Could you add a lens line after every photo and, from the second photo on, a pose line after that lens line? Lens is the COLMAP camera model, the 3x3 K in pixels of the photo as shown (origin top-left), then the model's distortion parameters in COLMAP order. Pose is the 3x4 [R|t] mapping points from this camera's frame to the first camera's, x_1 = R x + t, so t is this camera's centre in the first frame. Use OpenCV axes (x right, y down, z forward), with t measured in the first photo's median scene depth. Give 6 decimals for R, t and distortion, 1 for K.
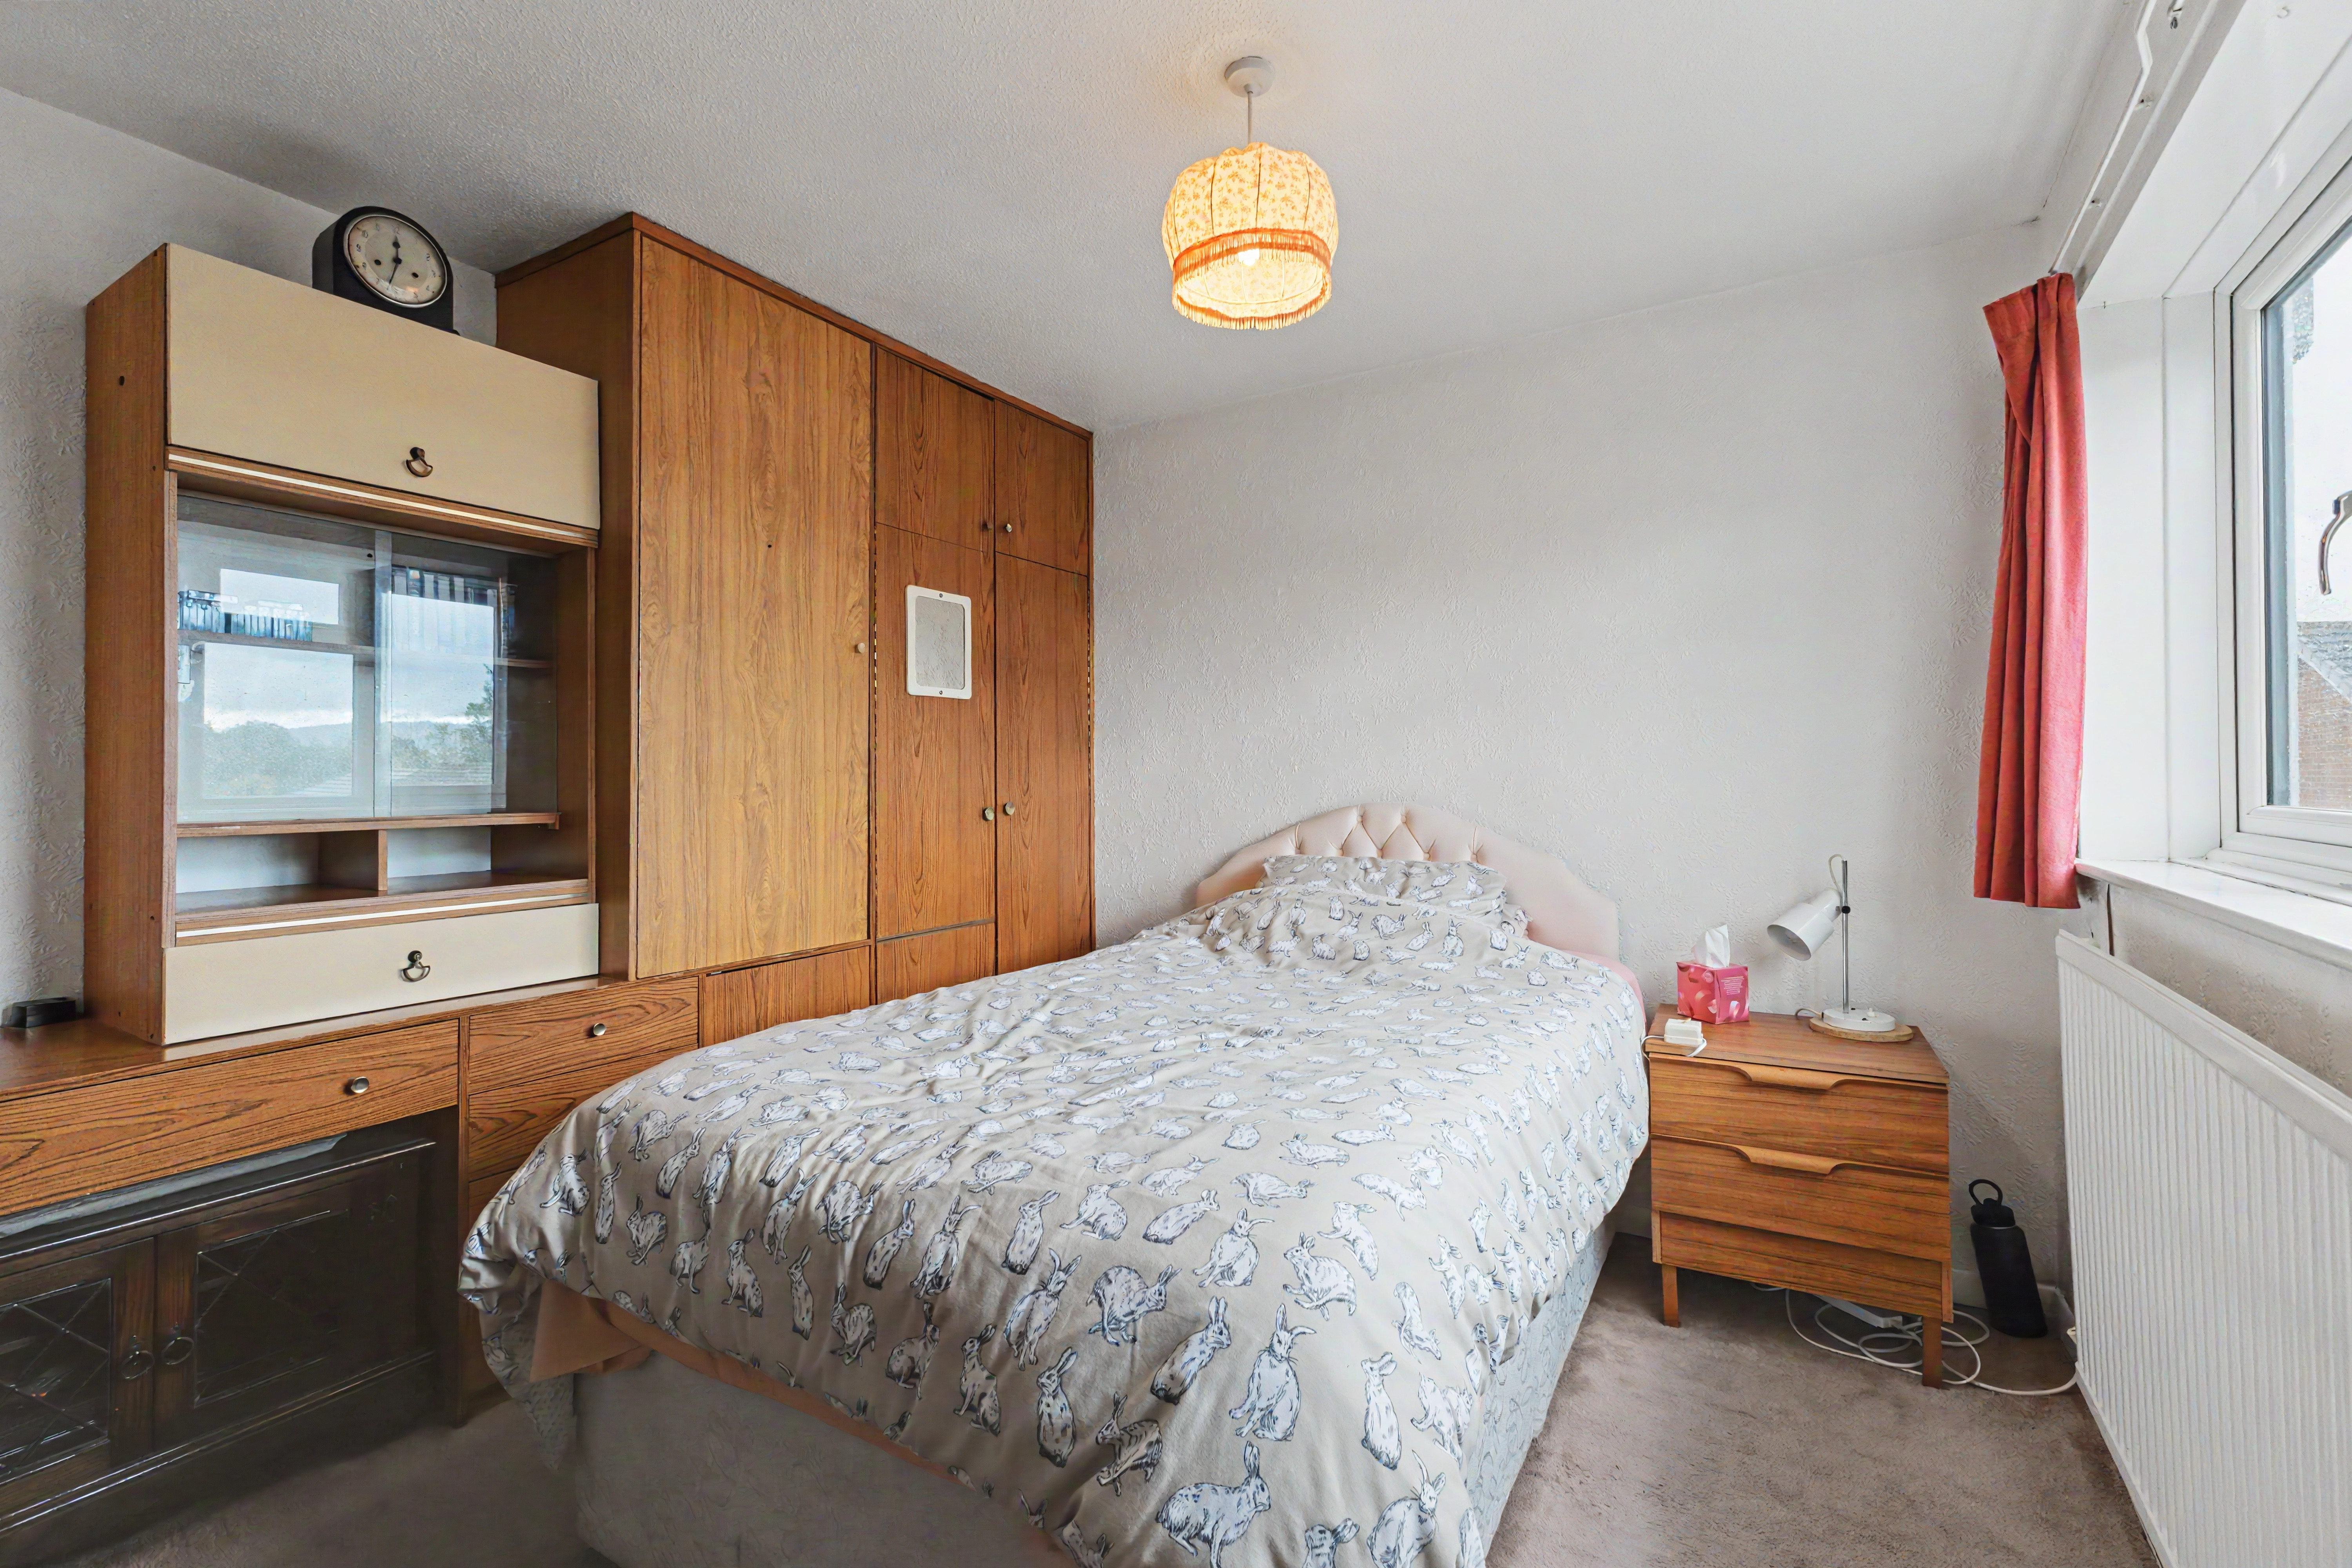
lens RADIAL K [[1010.9, 0, 1179.0], [0, 1010.9, 769.2], [0, 0, 1]] dist [-0.000725, 0.000235]
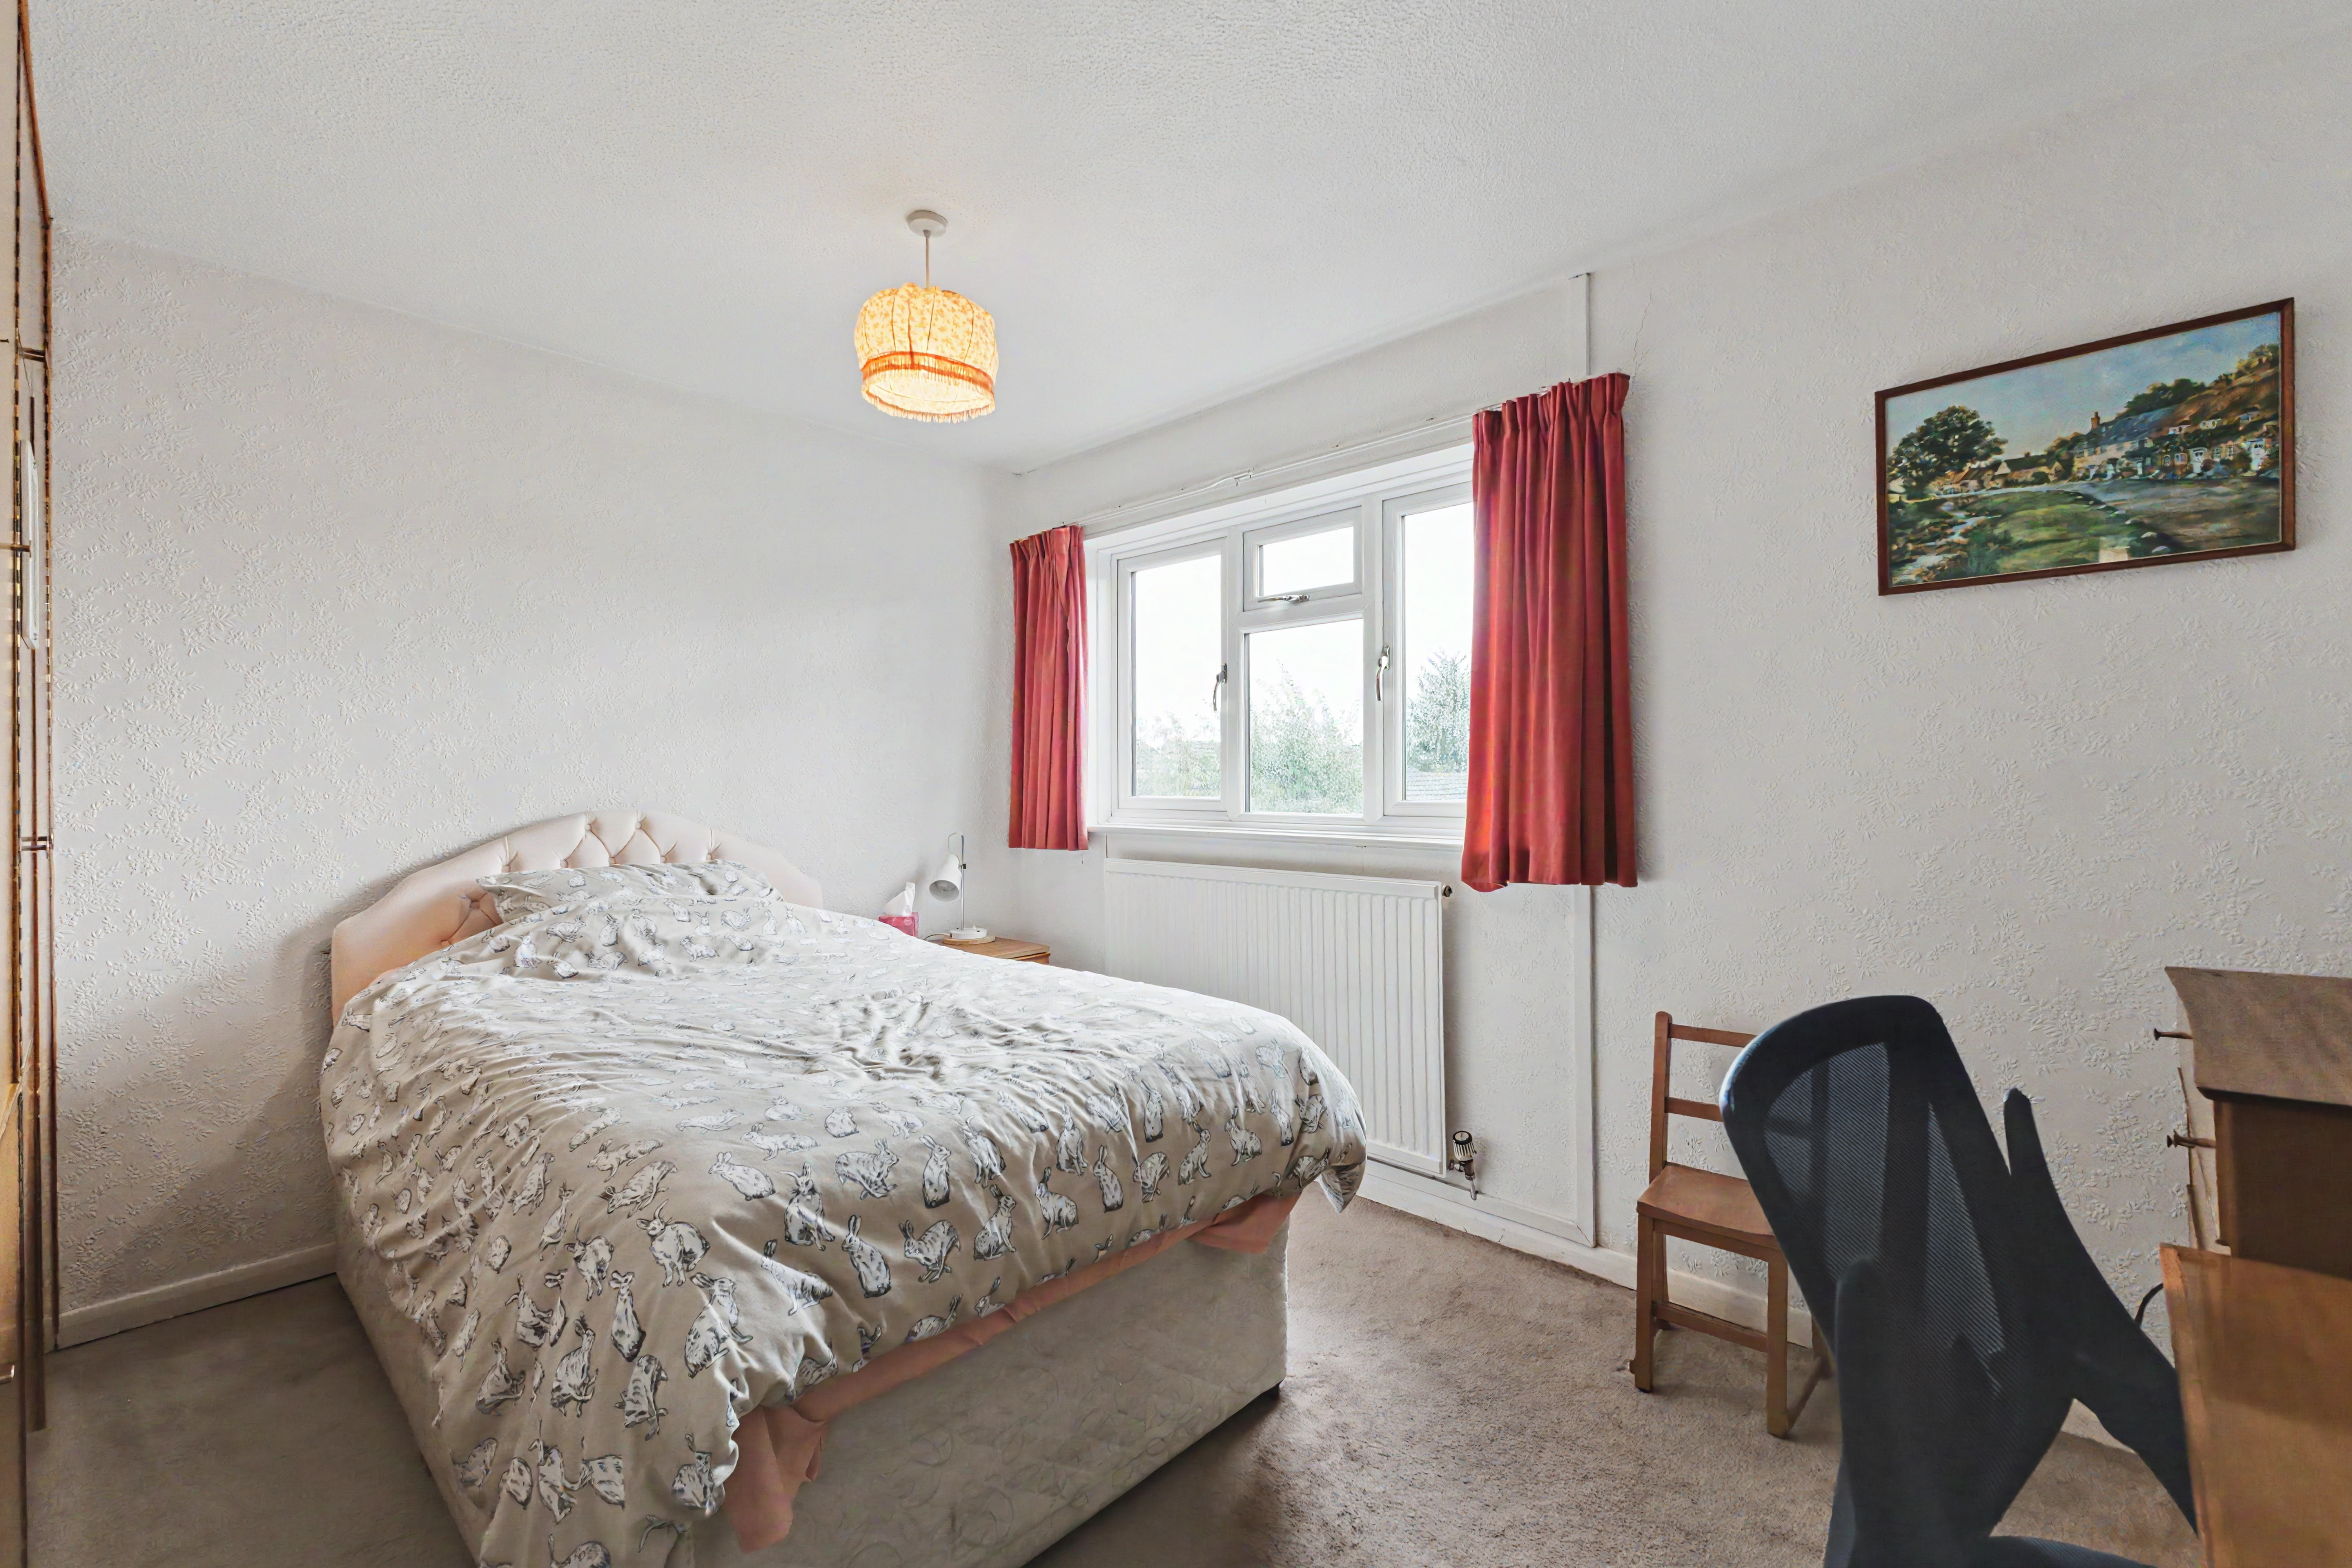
lens RADIAL K [[1064.4, 0, 1101.5], [0, 1064.4, 800.9], [0, 0, 1]] dist [-0.002628, -0.000094]
pose [[0.255394, -0.018883, 0.966653, -1.602304], [-0.003823, 0.999782, 0.020540, 0.000116], [-0.966830, -0.008942, 0.255266, 0.625220]]
